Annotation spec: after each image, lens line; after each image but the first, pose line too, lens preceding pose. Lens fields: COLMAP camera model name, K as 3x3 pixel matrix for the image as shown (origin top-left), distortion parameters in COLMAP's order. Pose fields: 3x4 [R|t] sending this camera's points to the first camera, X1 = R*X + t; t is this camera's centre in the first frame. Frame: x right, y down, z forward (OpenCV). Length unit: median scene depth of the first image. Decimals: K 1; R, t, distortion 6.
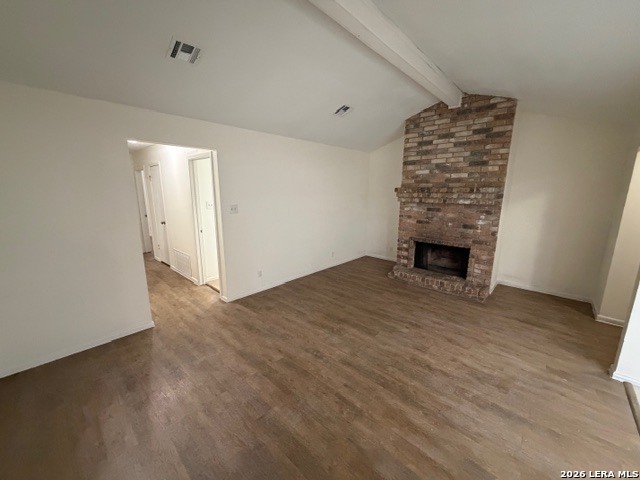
lens RADIAL K [[255.6, 0, 320.1], [0, 255.6, 239.1], [0, 0, 1]] dist [0.000180, -0.000094]
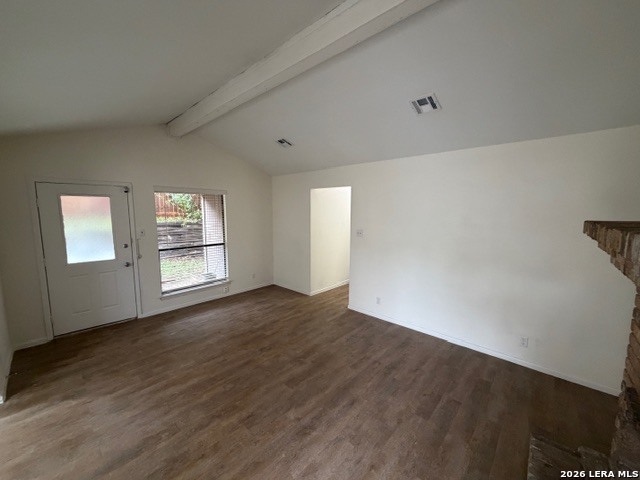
lens RADIAL K [[255.6, 0, 320.6], [0, 255.6, 239.2], [0, 0, 1]] dist [0.000180, -0.000094]
pose [[0.000302, 0.112074, -0.993700, 1.133396], [-0.196767, 0.974280, 0.109824, -0.251036], [0.980450, 0.195494, 0.022347, 1.100504]]
